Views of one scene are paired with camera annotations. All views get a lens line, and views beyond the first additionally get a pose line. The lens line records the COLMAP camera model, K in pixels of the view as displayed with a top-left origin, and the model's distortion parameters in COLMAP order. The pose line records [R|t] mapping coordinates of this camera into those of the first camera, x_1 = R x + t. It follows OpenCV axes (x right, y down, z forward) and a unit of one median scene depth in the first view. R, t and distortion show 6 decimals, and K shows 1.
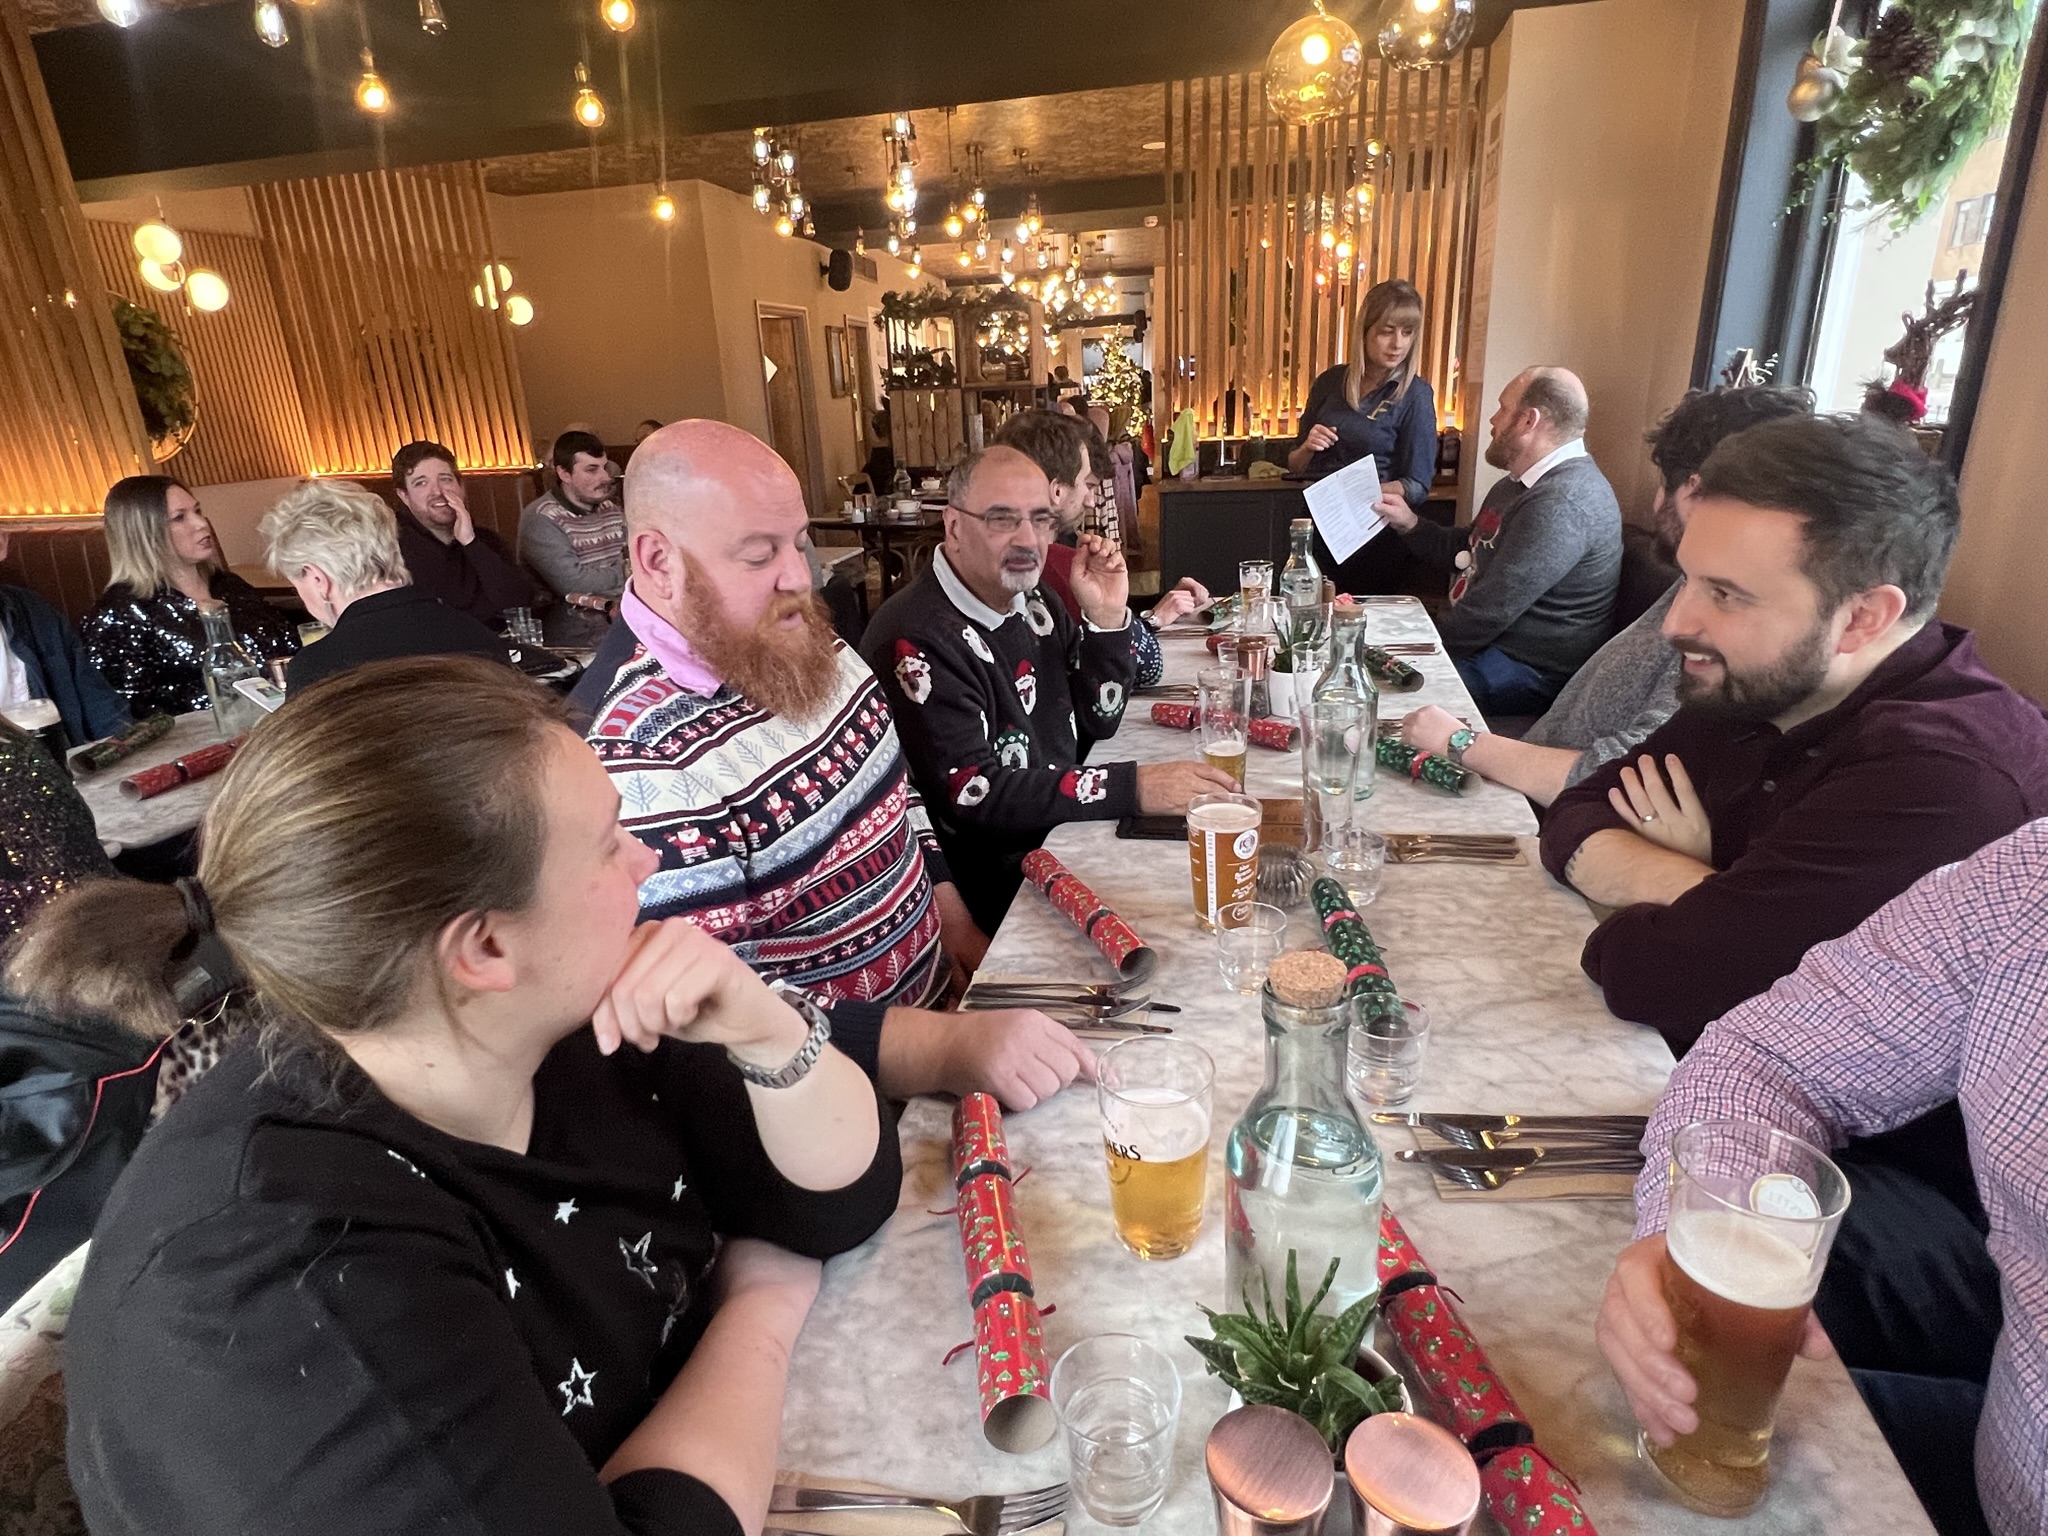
lens RADIAL K [[1073.0, 0, 1025.1], [0, 1073.0, 770.5], [0, 0, 1]] dist [-0.006357, -0.001156]
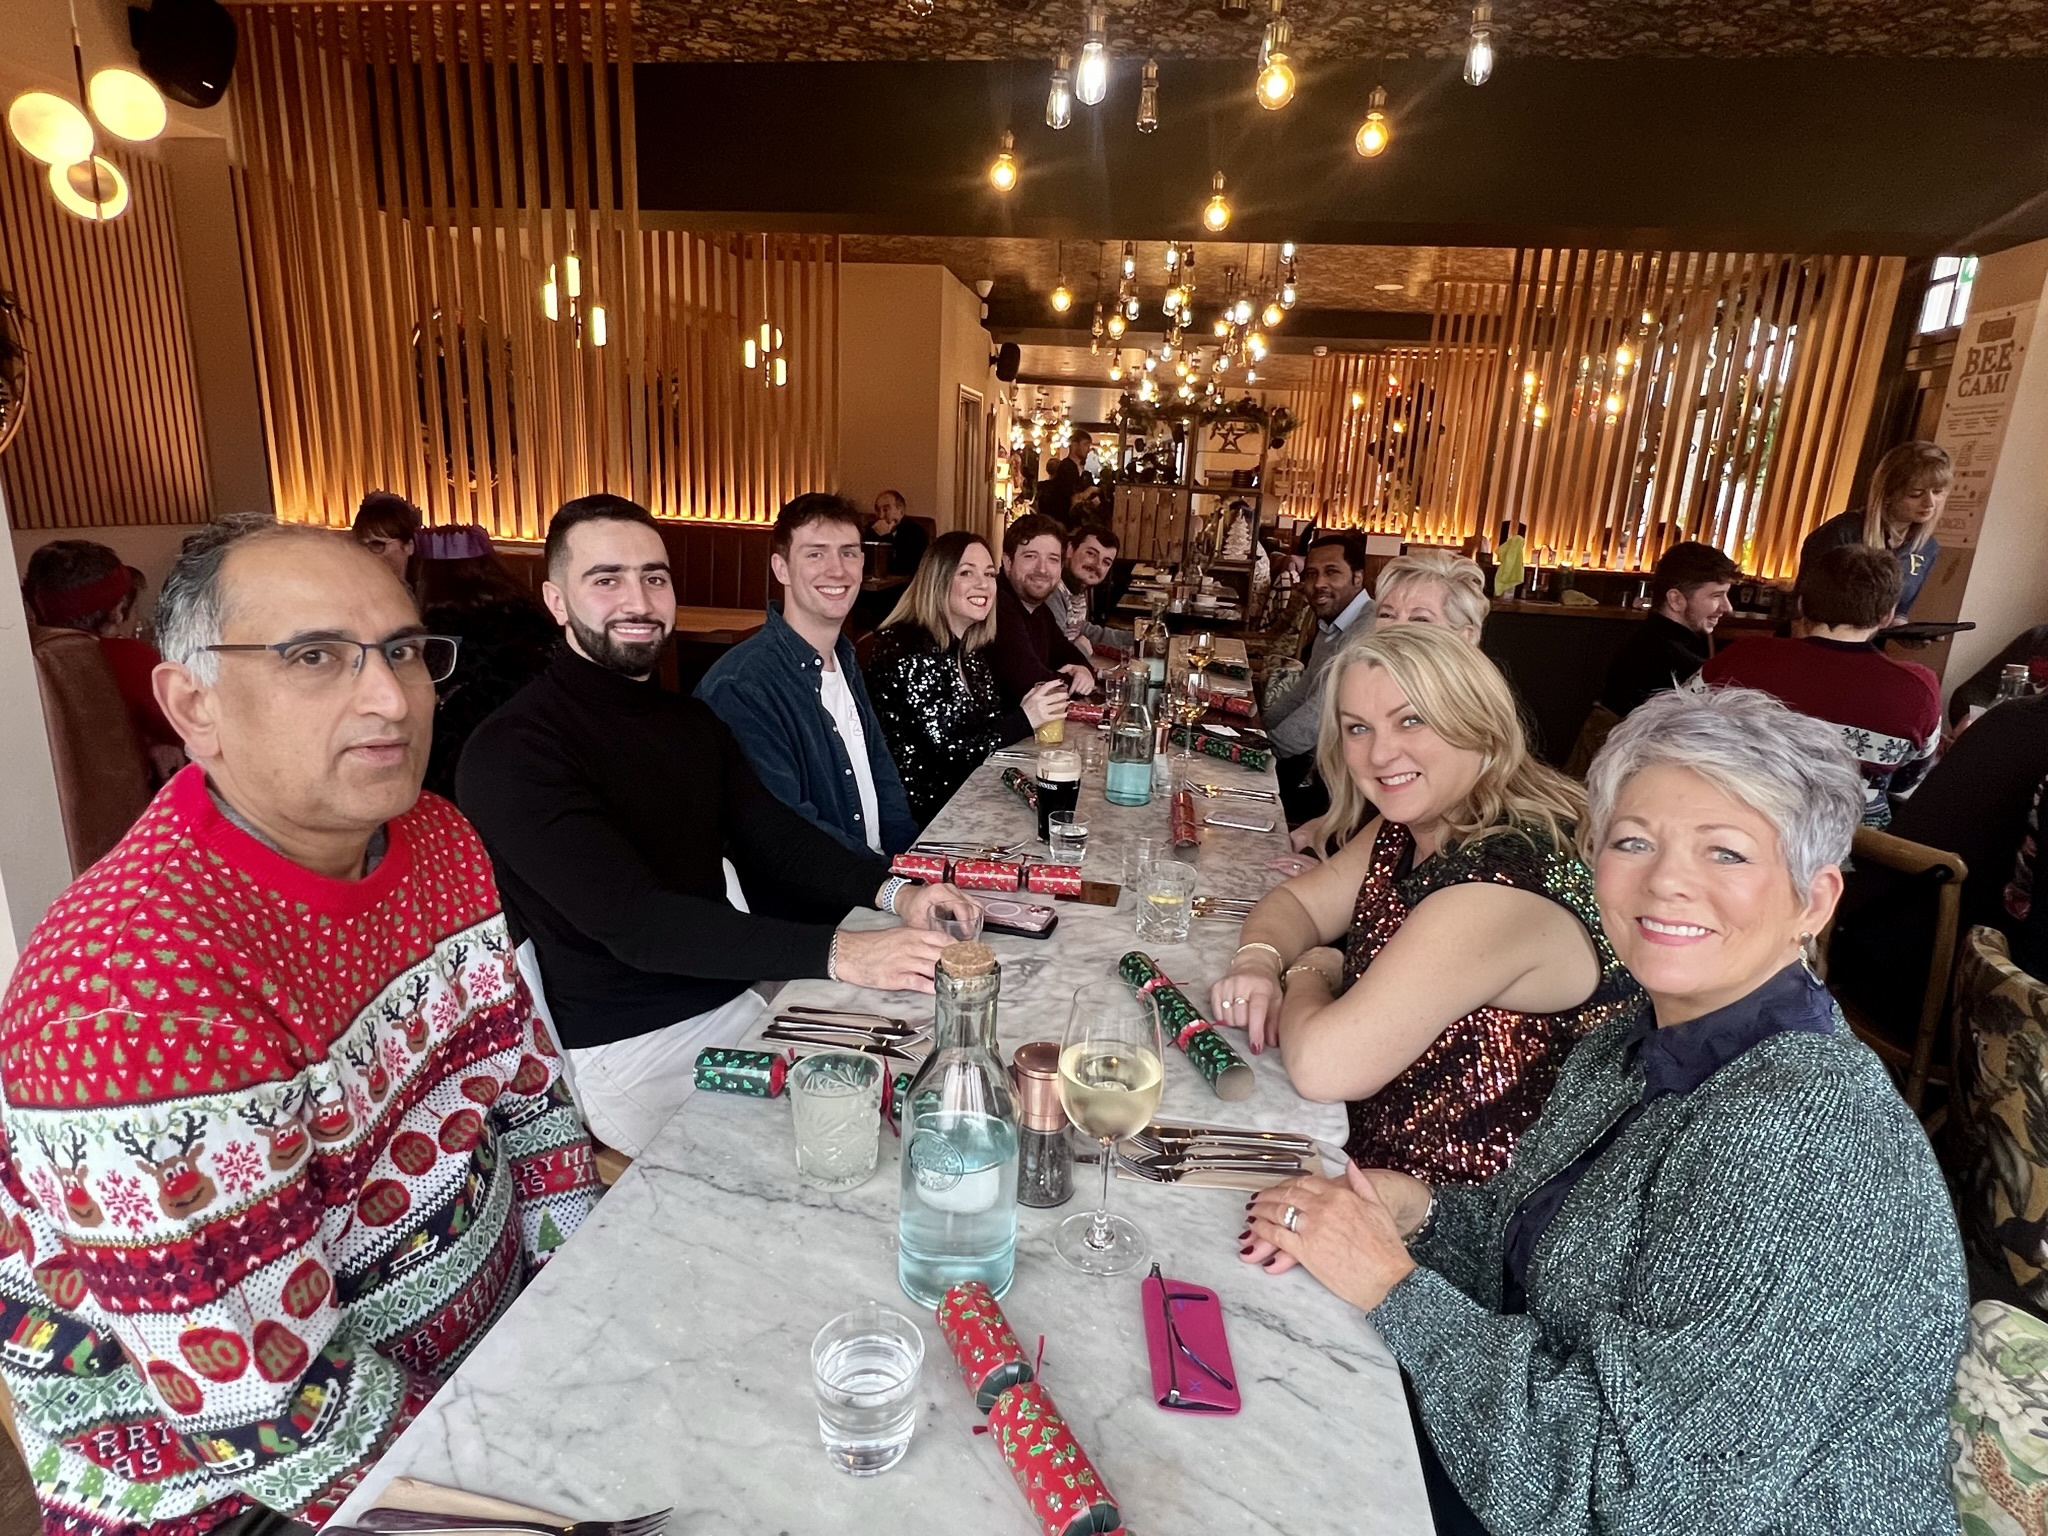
lens RADIAL K [[1073.0, 0, 1022.3], [0, 1073.0, 766.4], [0, 0, 1]] dist [-0.006357, -0.001156]
pose [[0.989154, 0.056504, 0.135577, -0.499591], [-0.044865, 0.995160, -0.087423, 0.019739], [-0.139861, 0.080392, 0.986902, 0.015828]]
